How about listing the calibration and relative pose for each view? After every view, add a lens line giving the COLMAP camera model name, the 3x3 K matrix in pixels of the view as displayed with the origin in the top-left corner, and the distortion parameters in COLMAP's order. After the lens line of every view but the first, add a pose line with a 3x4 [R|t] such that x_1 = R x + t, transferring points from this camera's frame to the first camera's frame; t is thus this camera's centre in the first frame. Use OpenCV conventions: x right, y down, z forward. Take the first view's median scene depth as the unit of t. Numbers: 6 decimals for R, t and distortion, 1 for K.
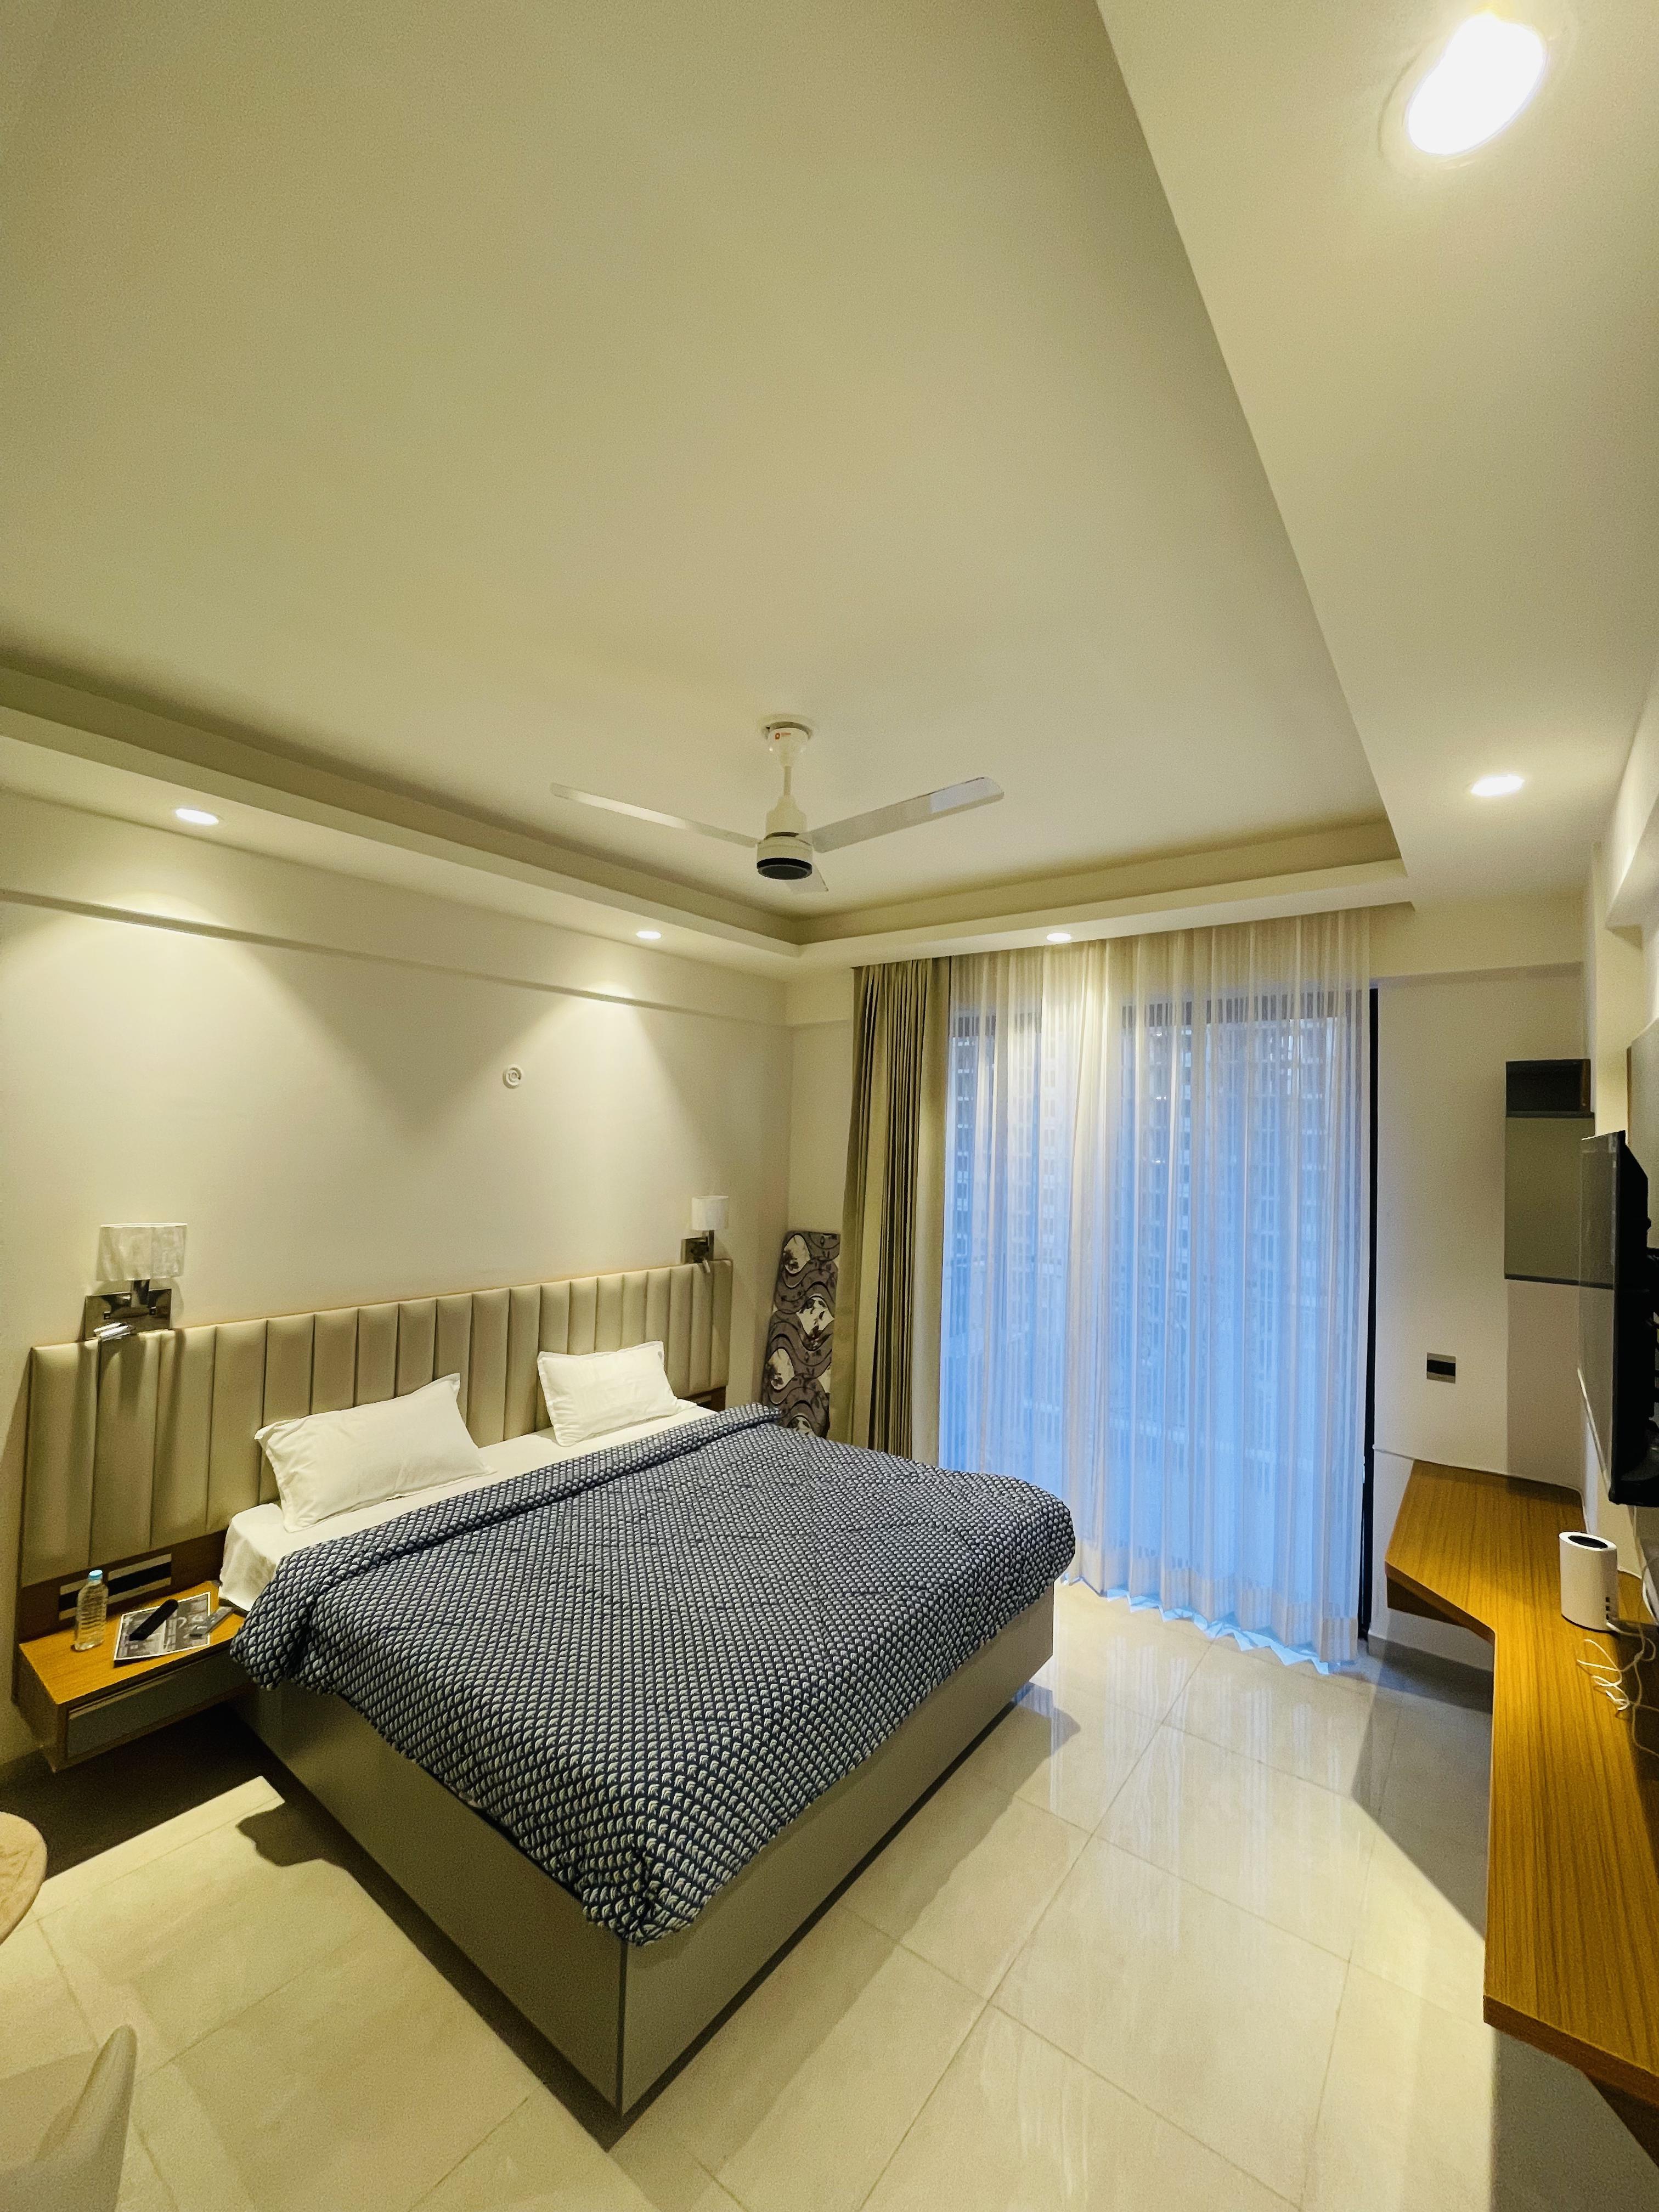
lens RADIAL K [[892.4, 0, 825.4], [0, 892.4, 1116.2], [0, 0, 1]] dist [-0.000429, 0.000125]
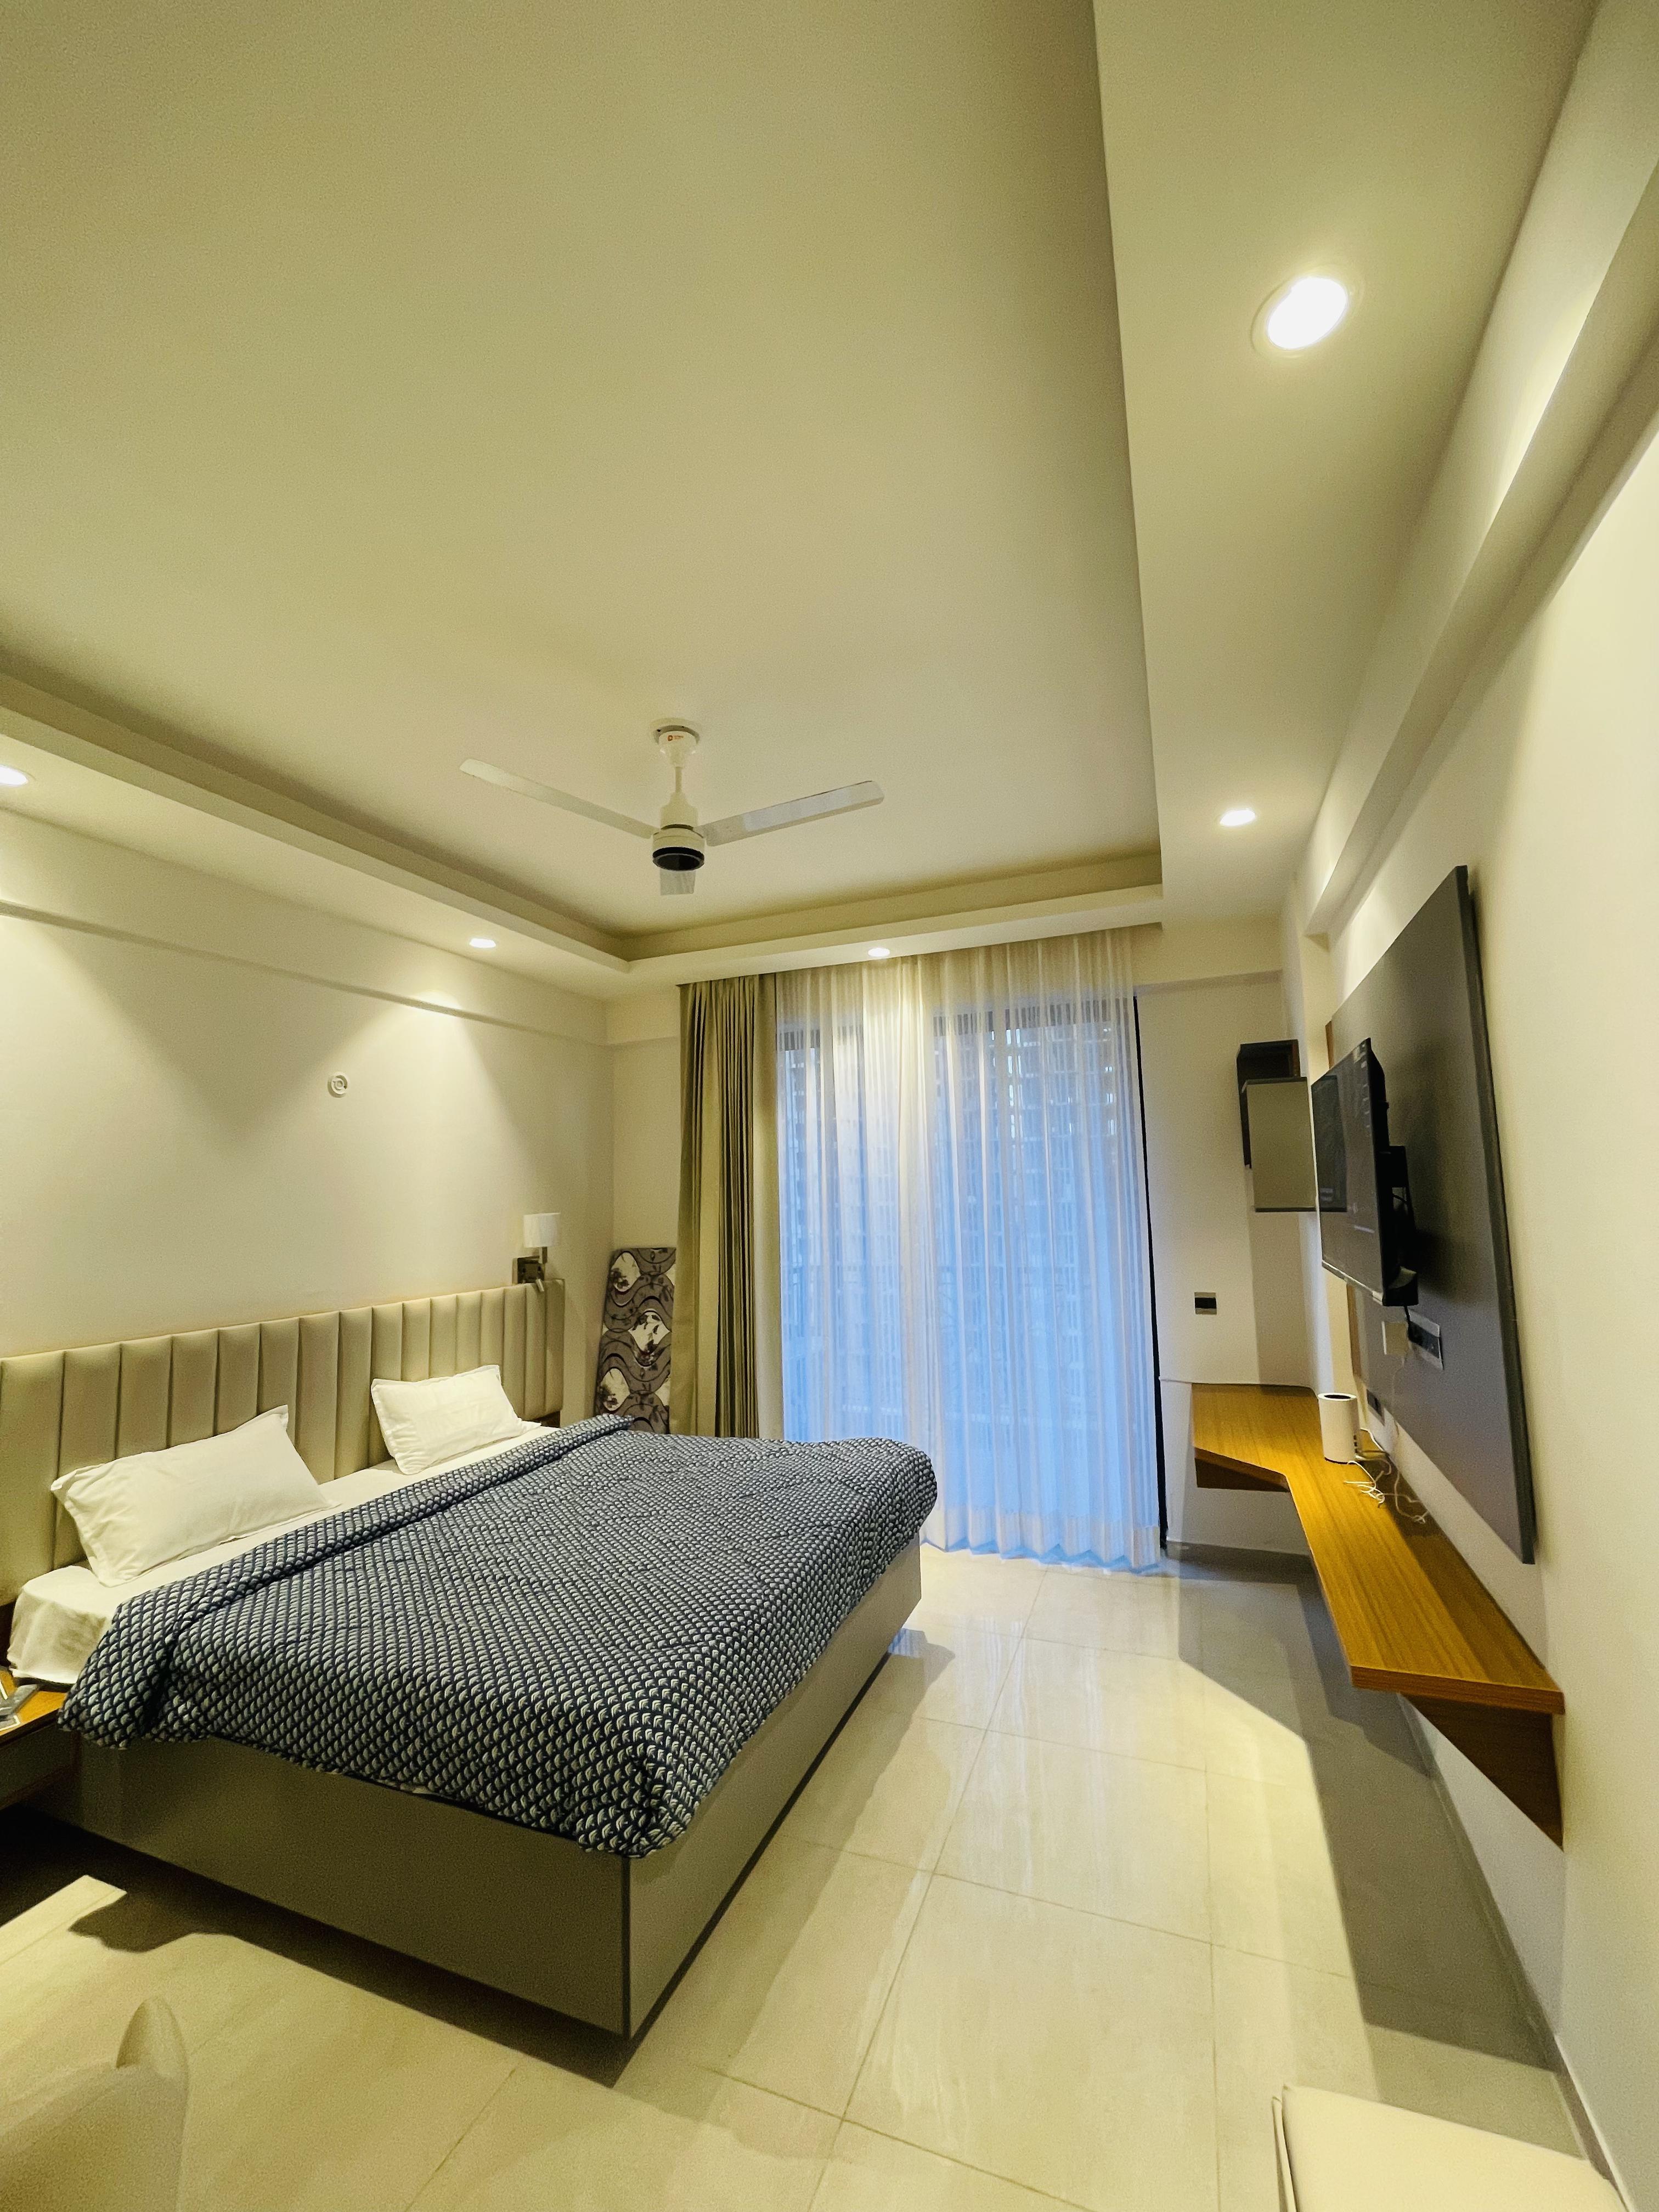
lens RADIAL K [[892.4, 0, 826.3], [0, 892.4, 1112.7], [0, 0, 1]] dist [-0.000429, 0.000125]
pose [[0.962820, -0.026341, 0.268855, -0.135857], [0.043718, 0.997309, -0.058854, 0.078710], [-0.266581, 0.068420, 0.961381, -0.050587]]
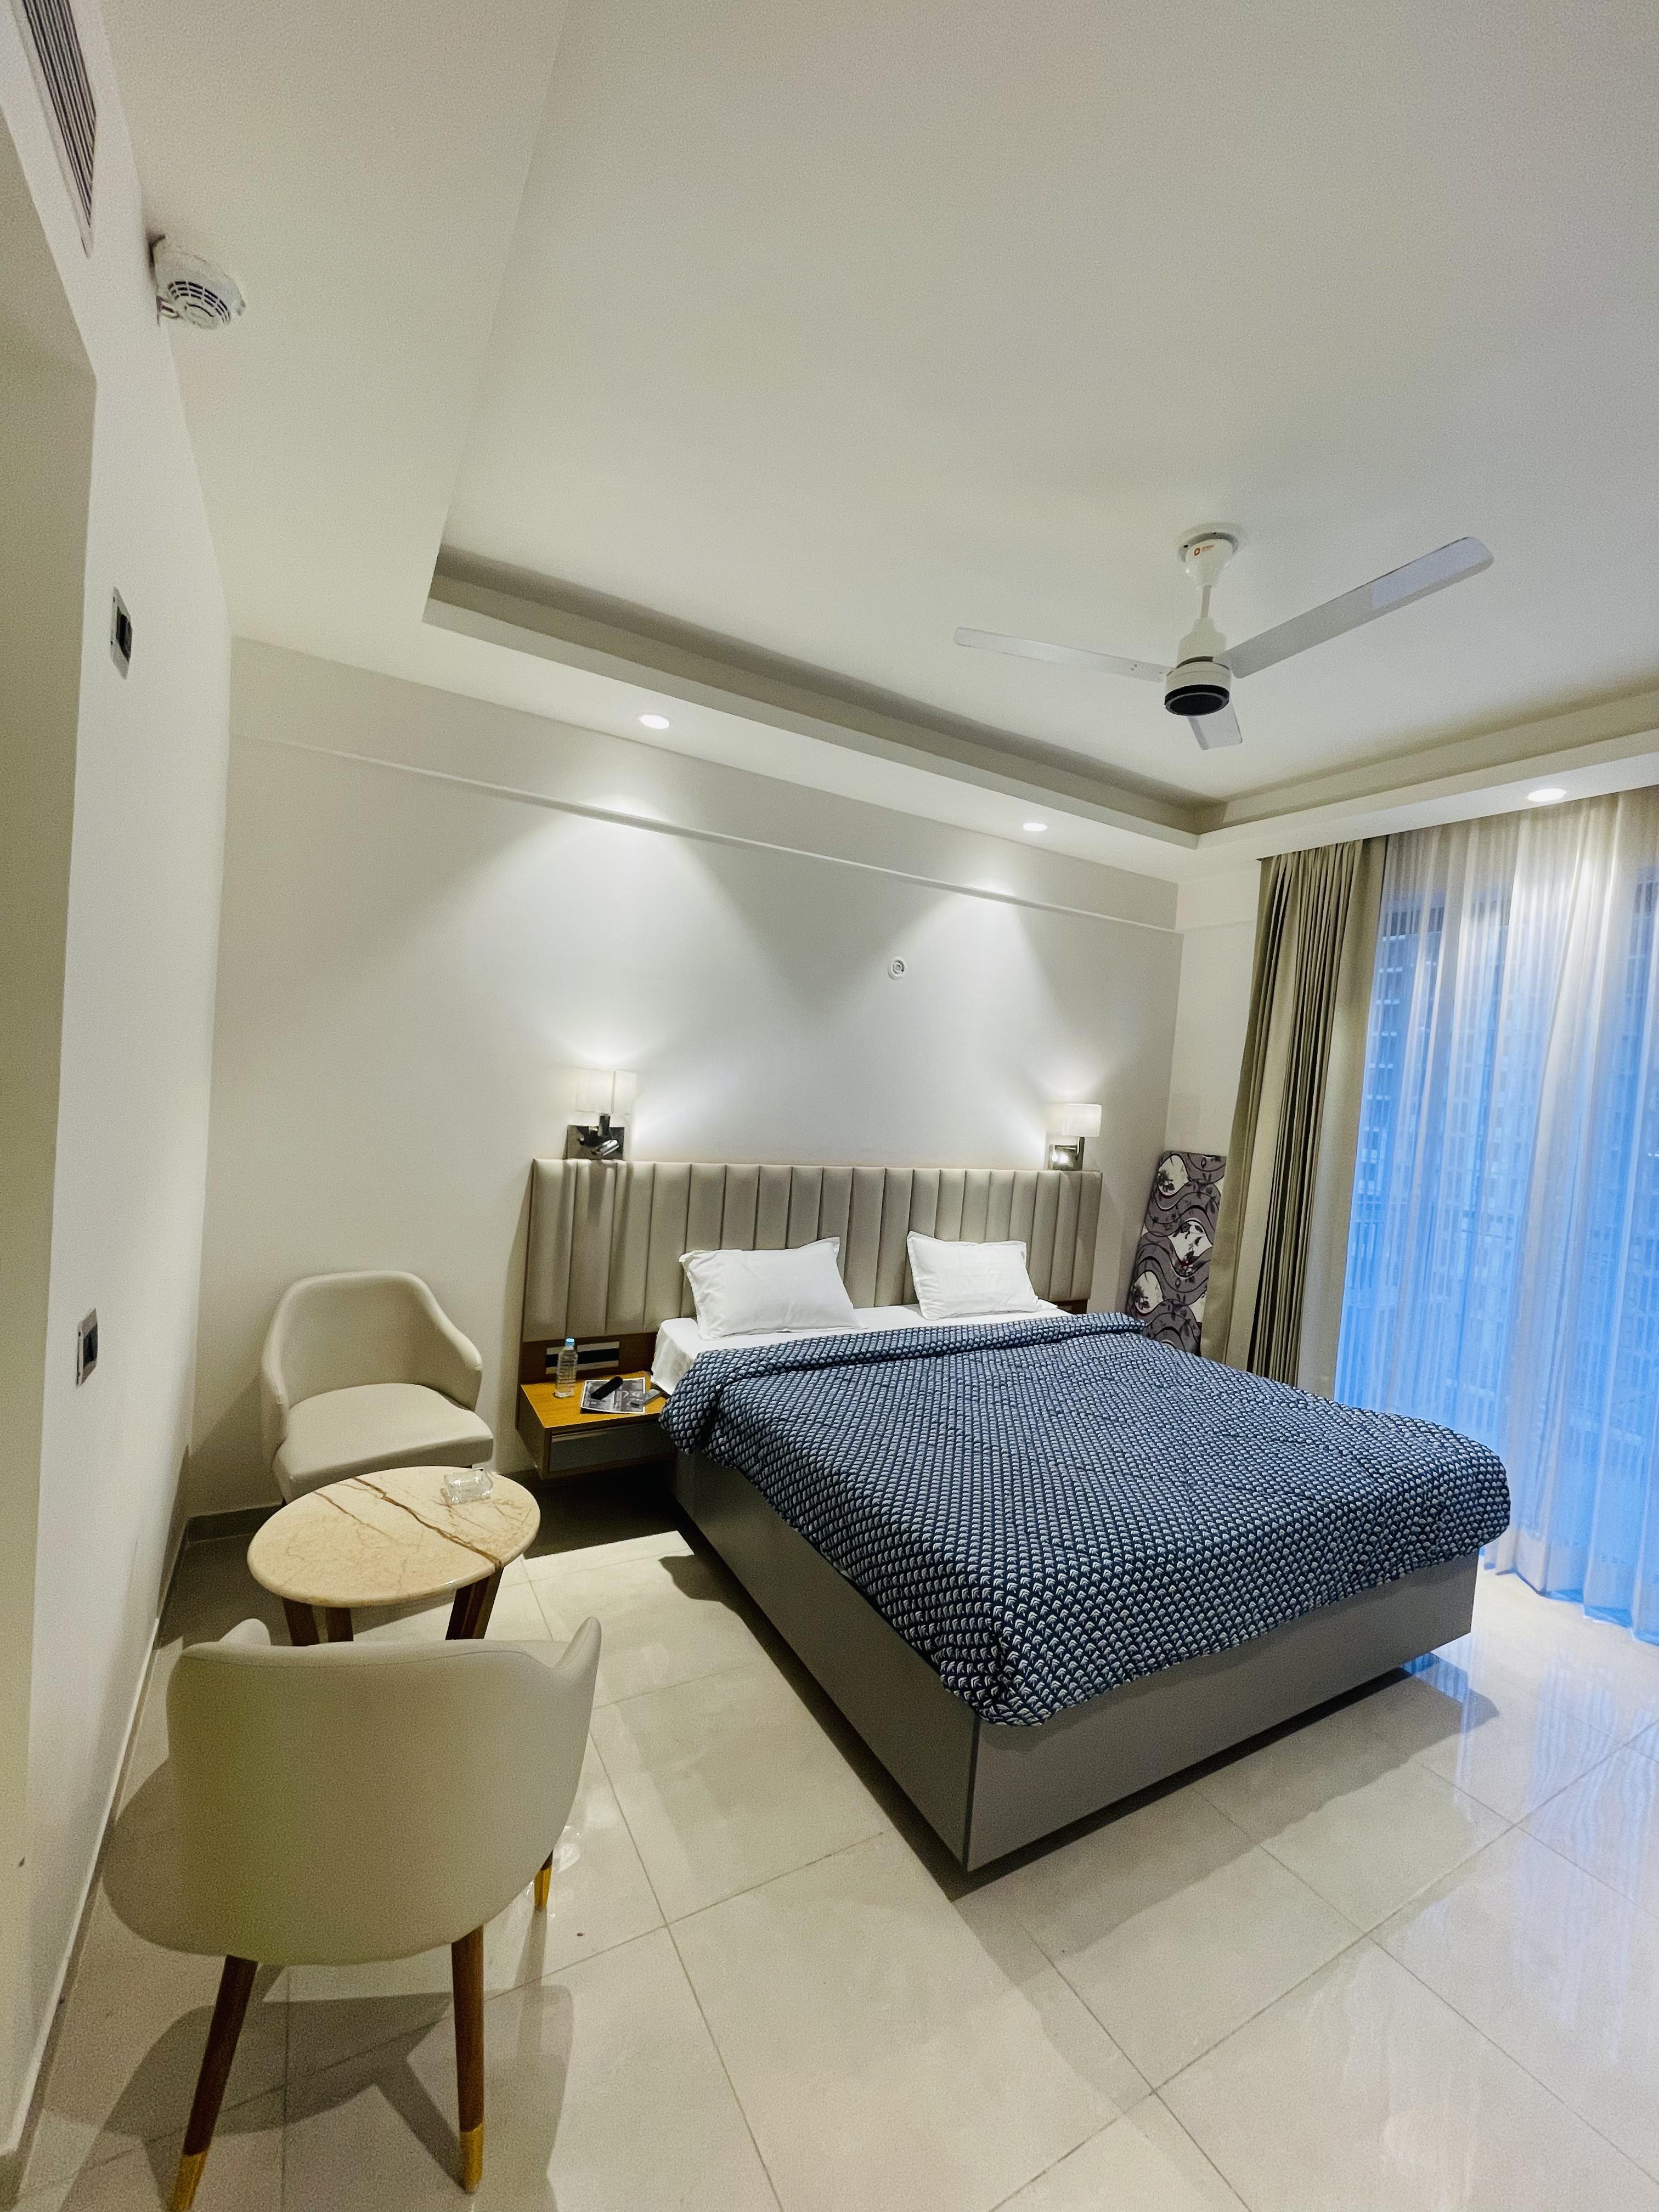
lens RADIAL K [[892.4, 0, 831.5], [0, 892.4, 1111.2], [0, 0, 1]] dist [-0.000429, 0.000125]
pose [[0.921976, 0.058515, -0.382800, -0.012254], [-0.040819, 0.997696, 0.054196, 0.087153], [0.385089, -0.034342, 0.922240, -0.006265]]
